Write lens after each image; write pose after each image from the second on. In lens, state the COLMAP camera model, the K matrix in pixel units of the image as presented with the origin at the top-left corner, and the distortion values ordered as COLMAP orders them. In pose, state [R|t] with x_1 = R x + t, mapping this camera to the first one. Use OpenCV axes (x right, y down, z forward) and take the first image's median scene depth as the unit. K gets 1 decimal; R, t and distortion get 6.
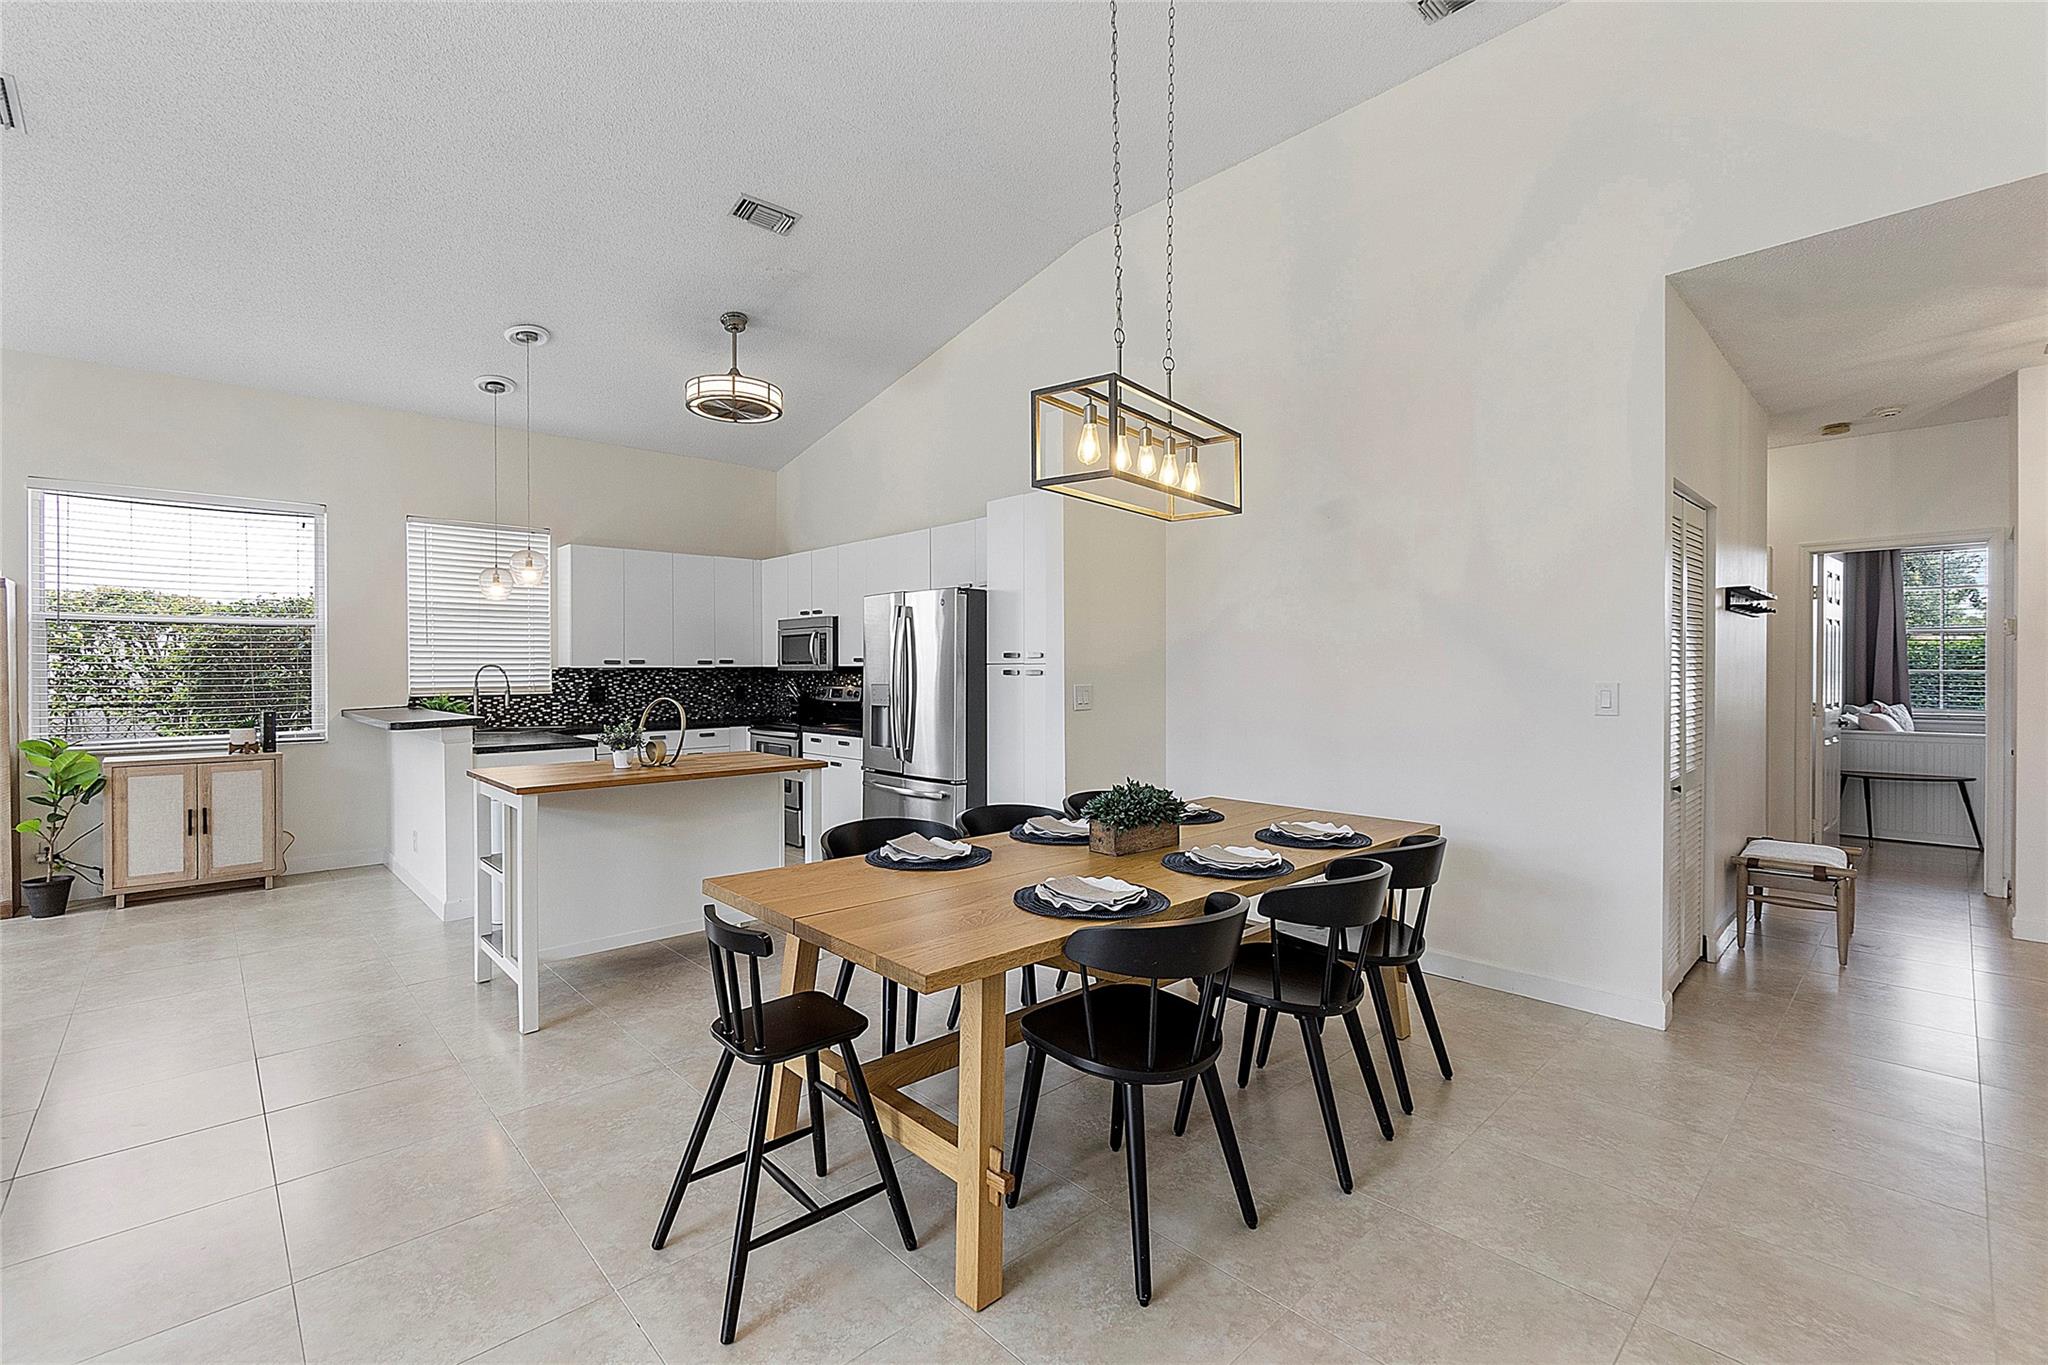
lens RADIAL K [[885.4, 0, 1017.2], [0, 885.4, 677.1], [0, 0, 1]] dist [-0.007223, 0.001453]
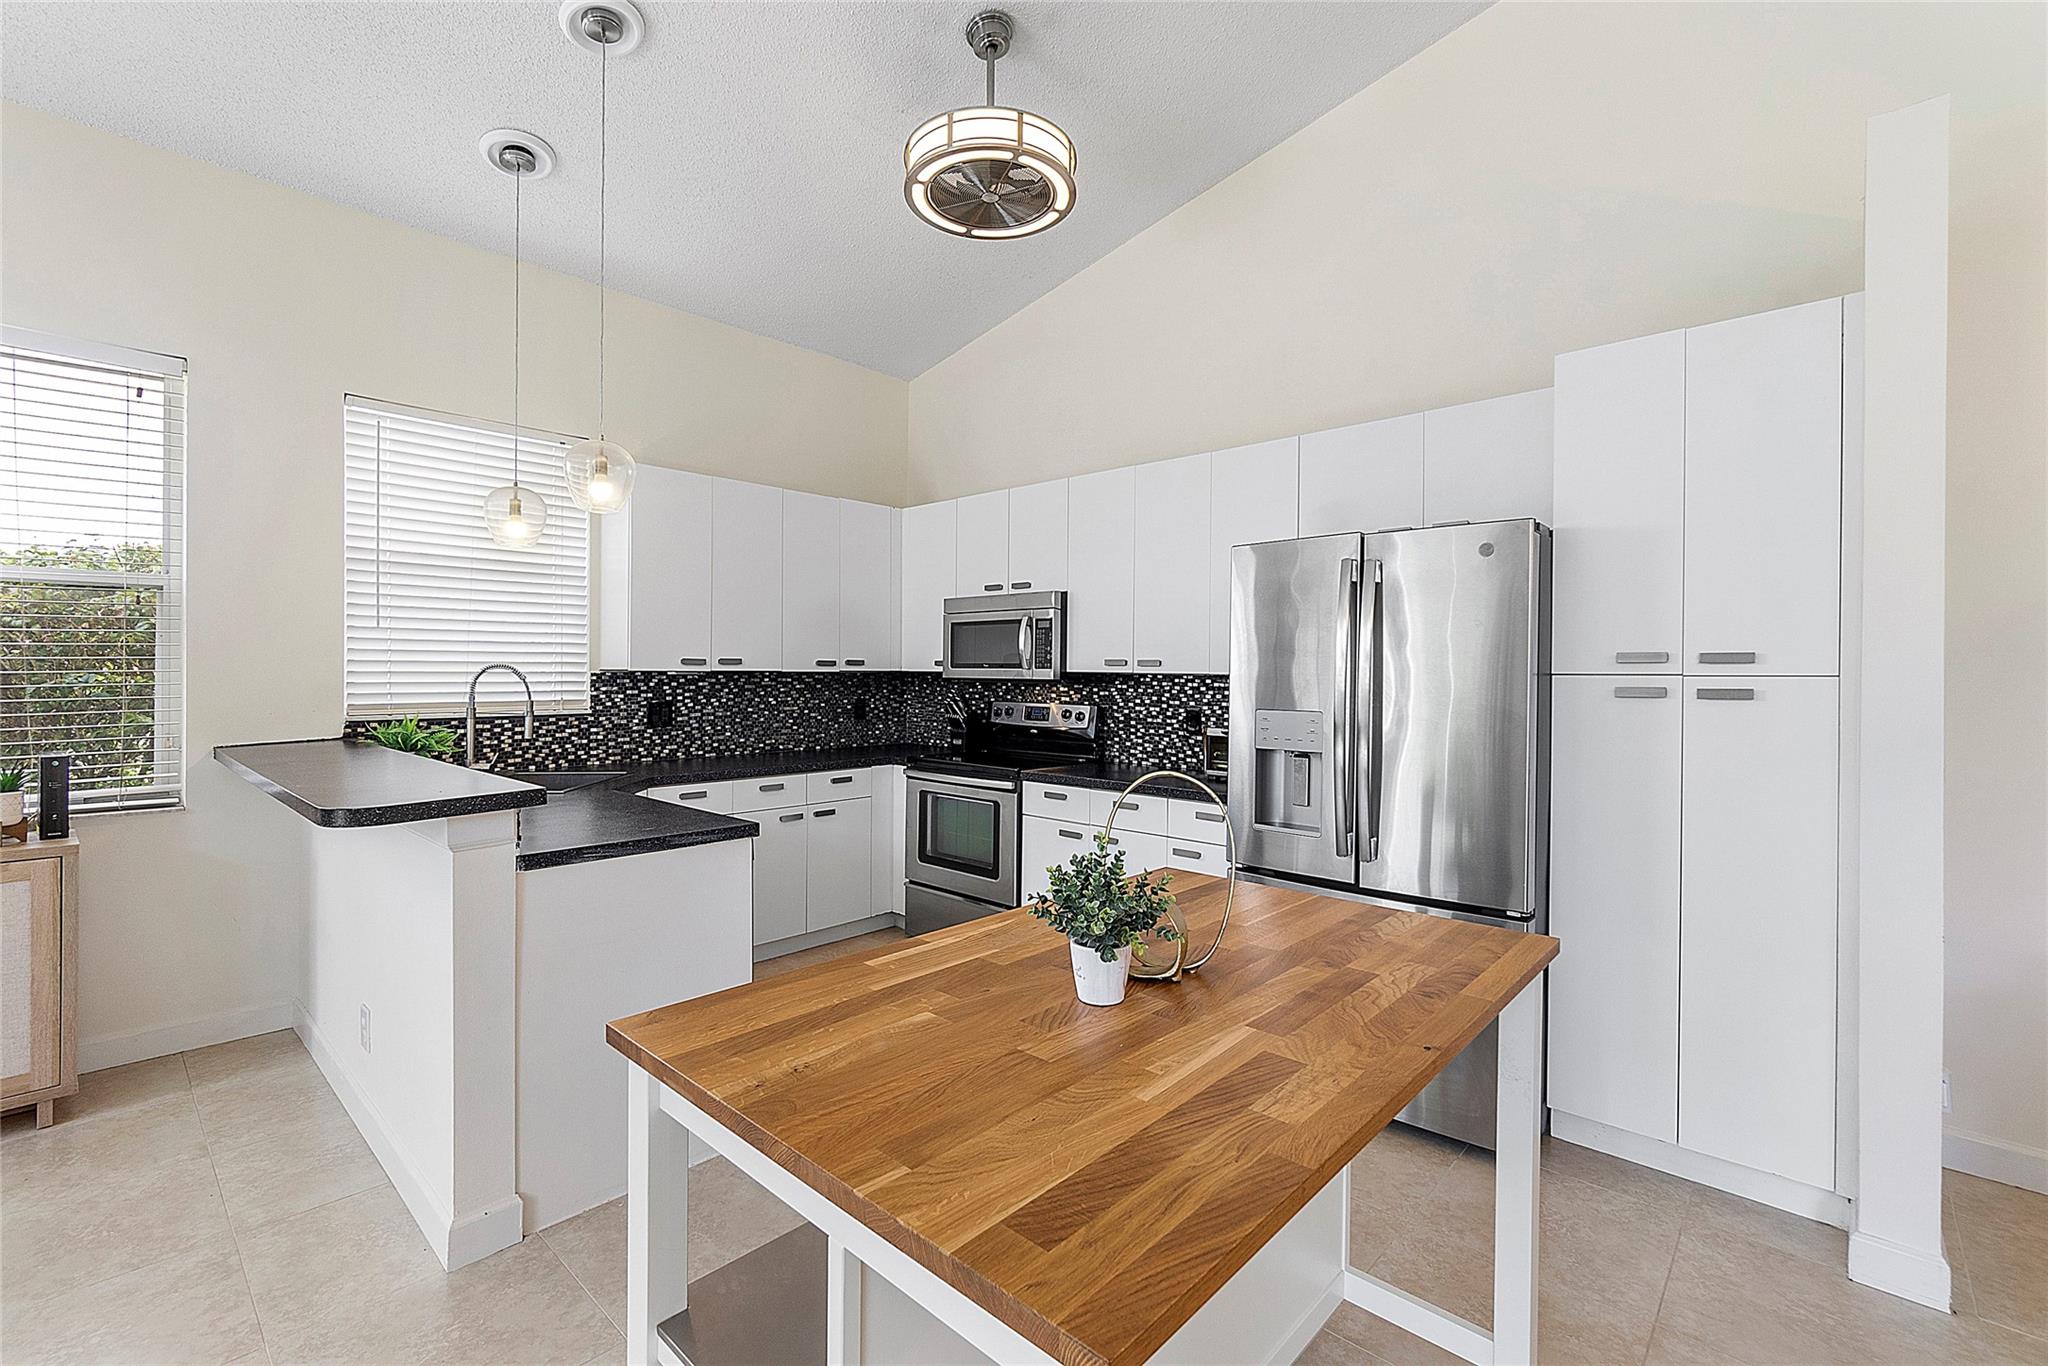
lens RADIAL K [[885.4, 0, 1017.2], [0, 885.4, 677.6], [0, 0, 1]] dist [-0.007223, 0.001453]
pose [[0.997646, 0.009547, 0.067908, -0.279334], [-0.009492, 0.999954, -0.001126, -0.007581], [-0.067915, 0.000479, 0.997691, 0.382785]]
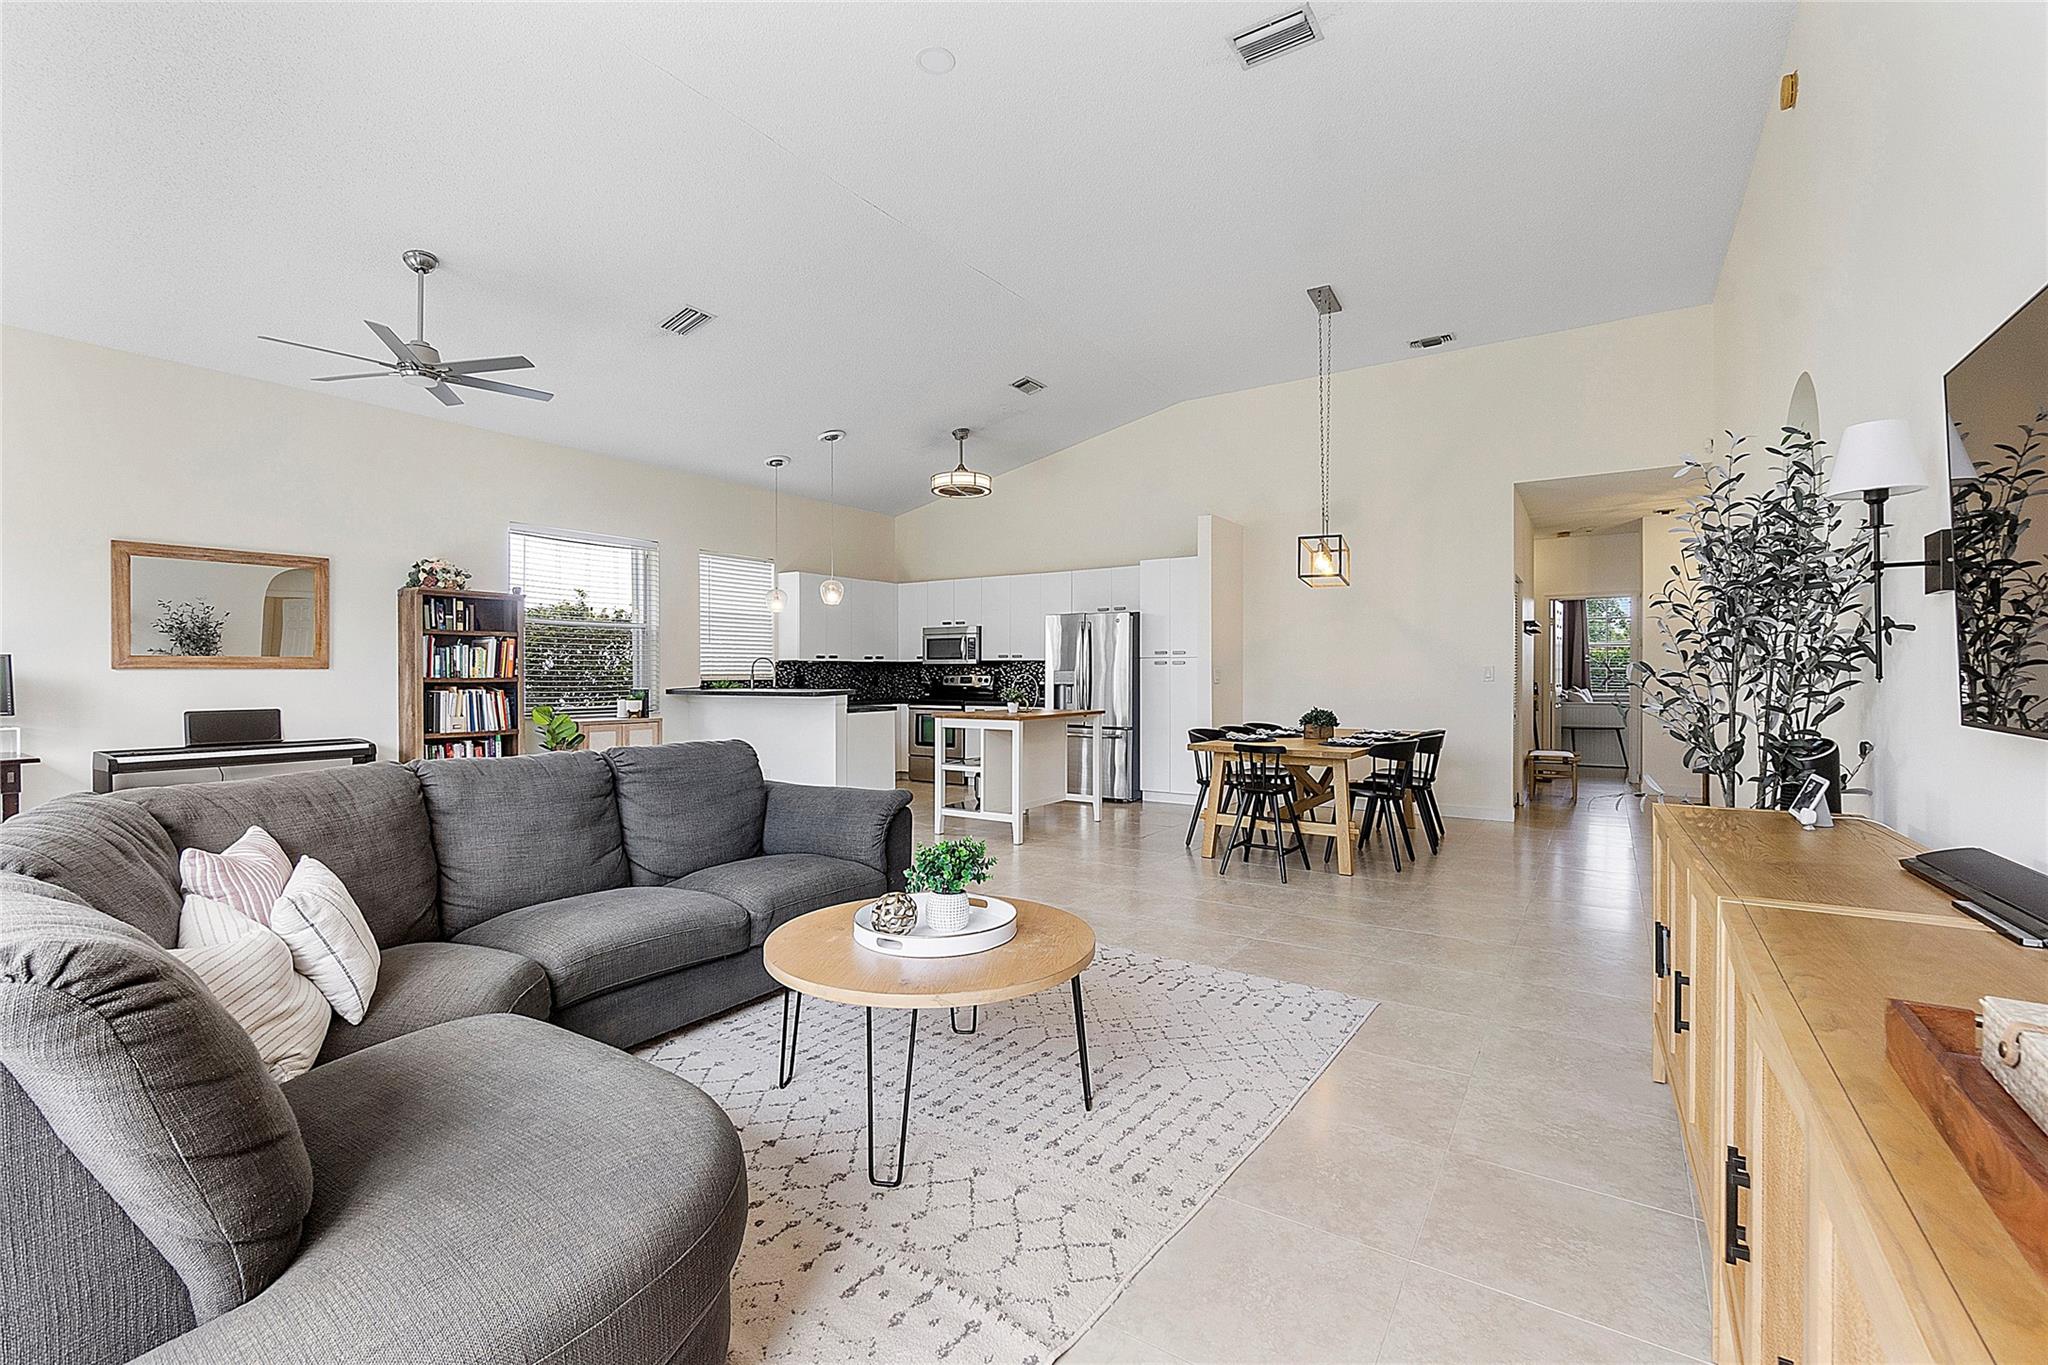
lens RADIAL K [[882.1, 0, 1015.6], [0, 882.1, 677.7], [0, 0, 1]] dist [-0.008513, 0.000149]
pose [[0.973951, 0.001485, 0.226755, -0.475755], [-0.000959, 0.999997, -0.002431, 0.018934], [-0.226758, 0.002150, 0.973949, -0.418991]]
